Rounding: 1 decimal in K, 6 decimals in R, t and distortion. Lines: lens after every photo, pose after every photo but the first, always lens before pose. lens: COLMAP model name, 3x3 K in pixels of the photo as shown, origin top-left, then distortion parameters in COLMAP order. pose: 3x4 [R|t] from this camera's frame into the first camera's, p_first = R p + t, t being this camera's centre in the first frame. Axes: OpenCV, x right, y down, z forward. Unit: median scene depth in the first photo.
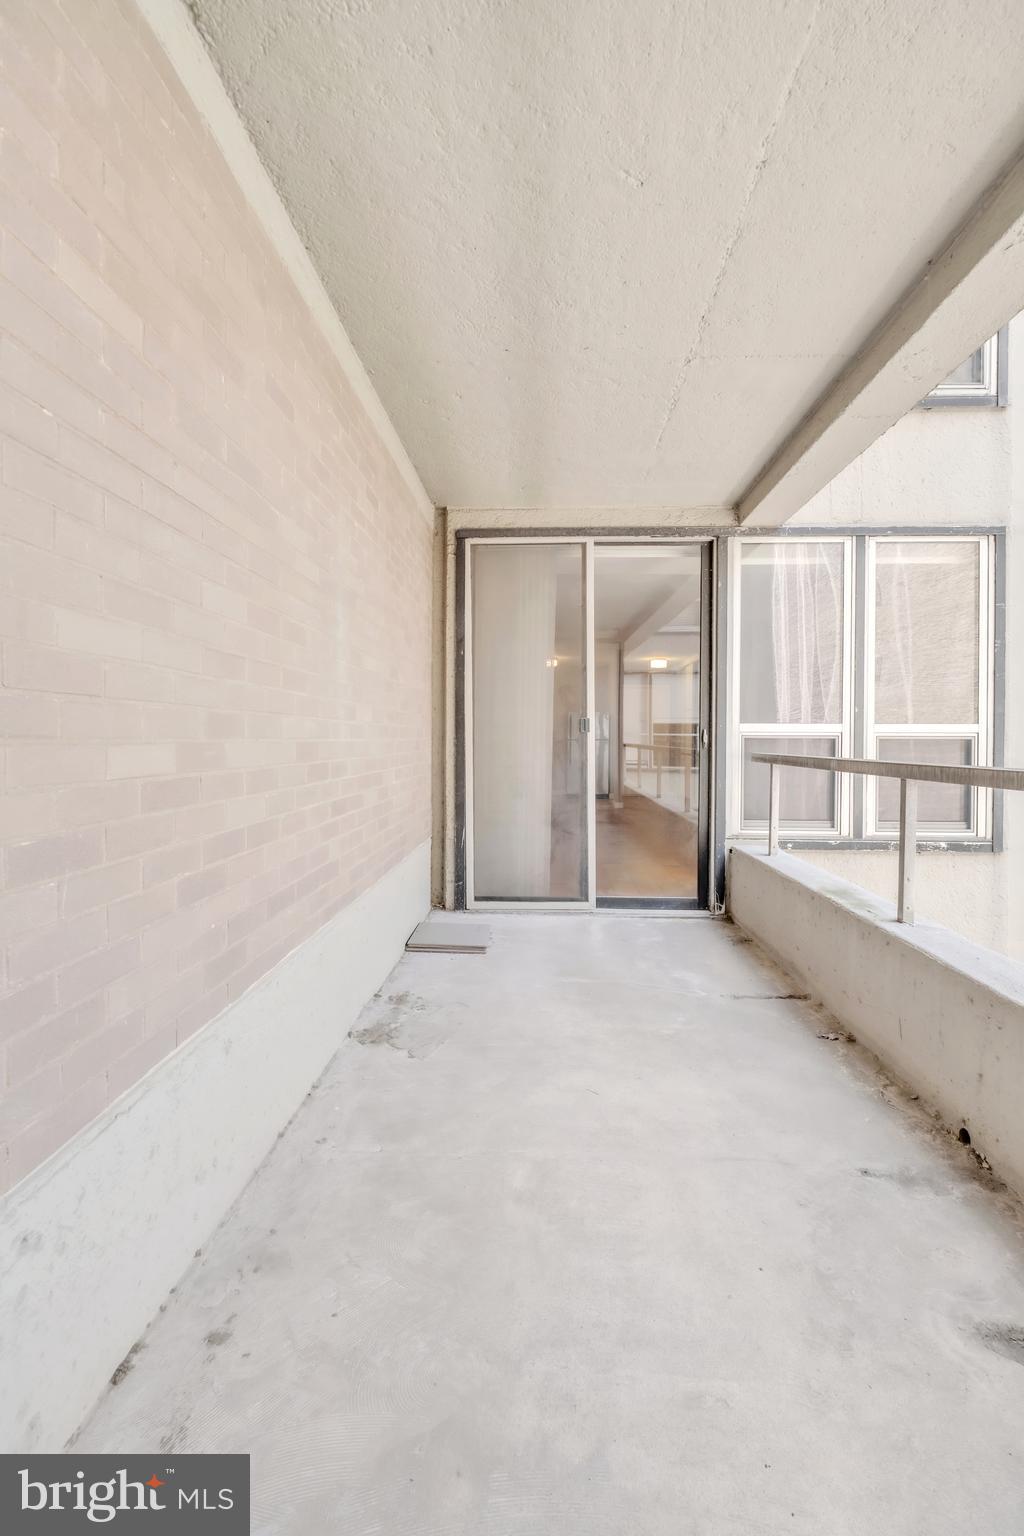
lens RADIAL K [[693.0, 0, 512.0], [0, 693.0, 732.6], [0, 0, 1]] dist [-0.001406, -0.000401]
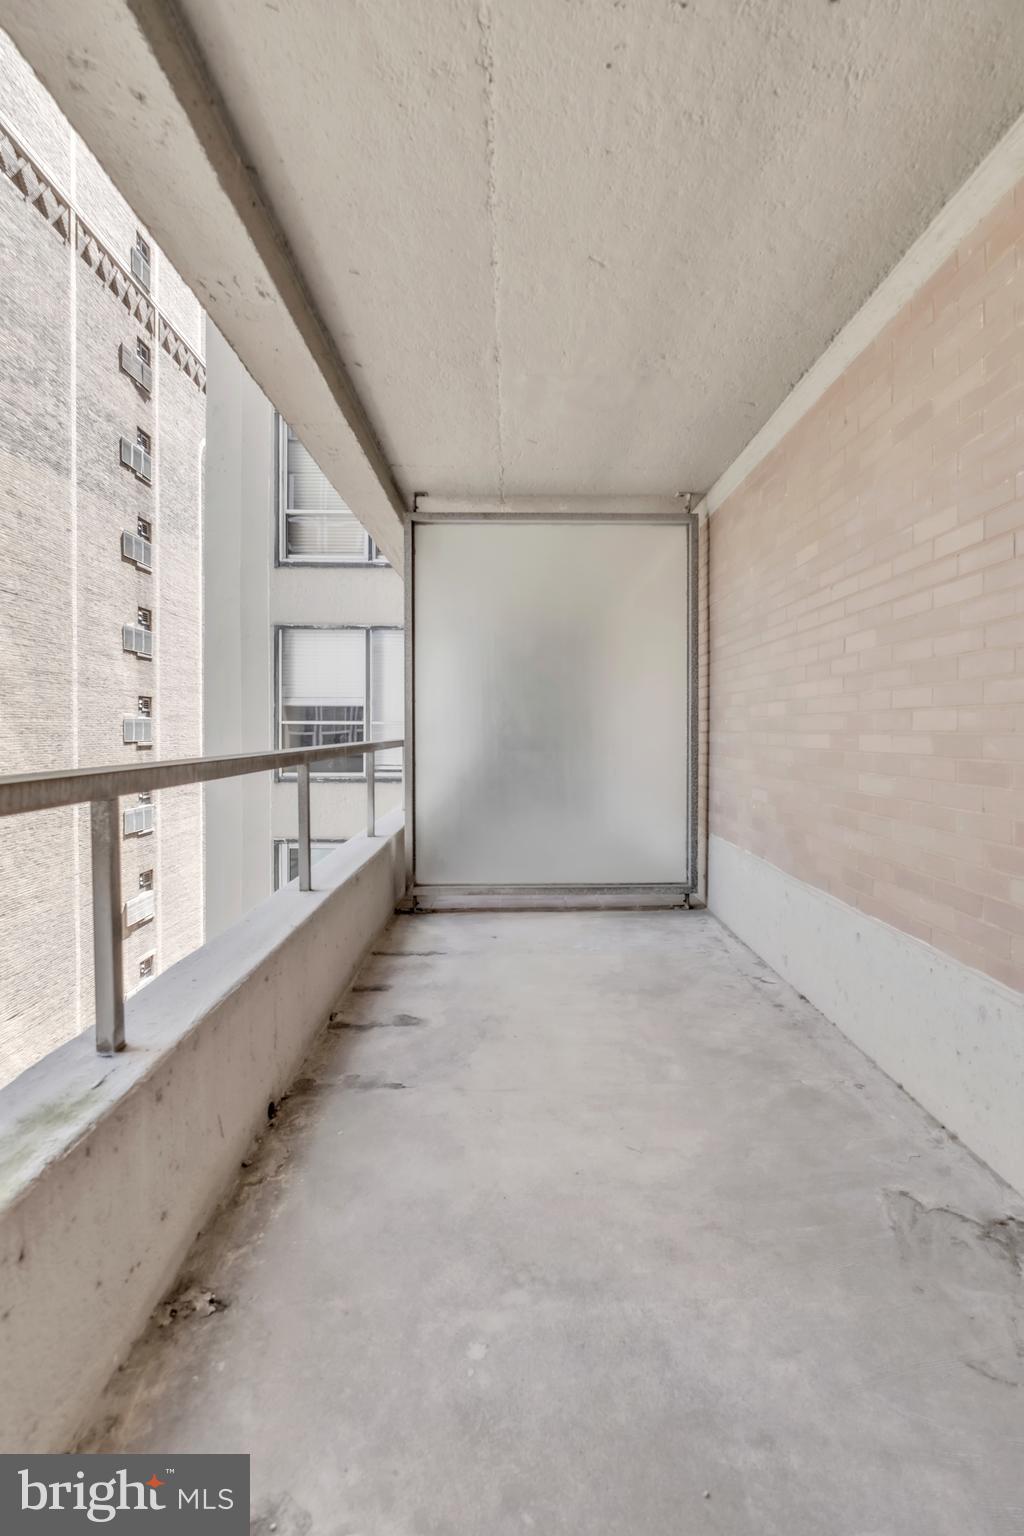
lens RADIAL K [[766.8, 0, 510.7], [0, 766.8, 771.5], [0, 0, 1]] dist [0.002150, 0.000720]
pose [[-0.998158, -0.004338, -0.060516, 0.398260], [-0.006969, 0.999036, 0.043336, 0.026672], [0.060269, 0.043678, -0.997226, 2.340682]]
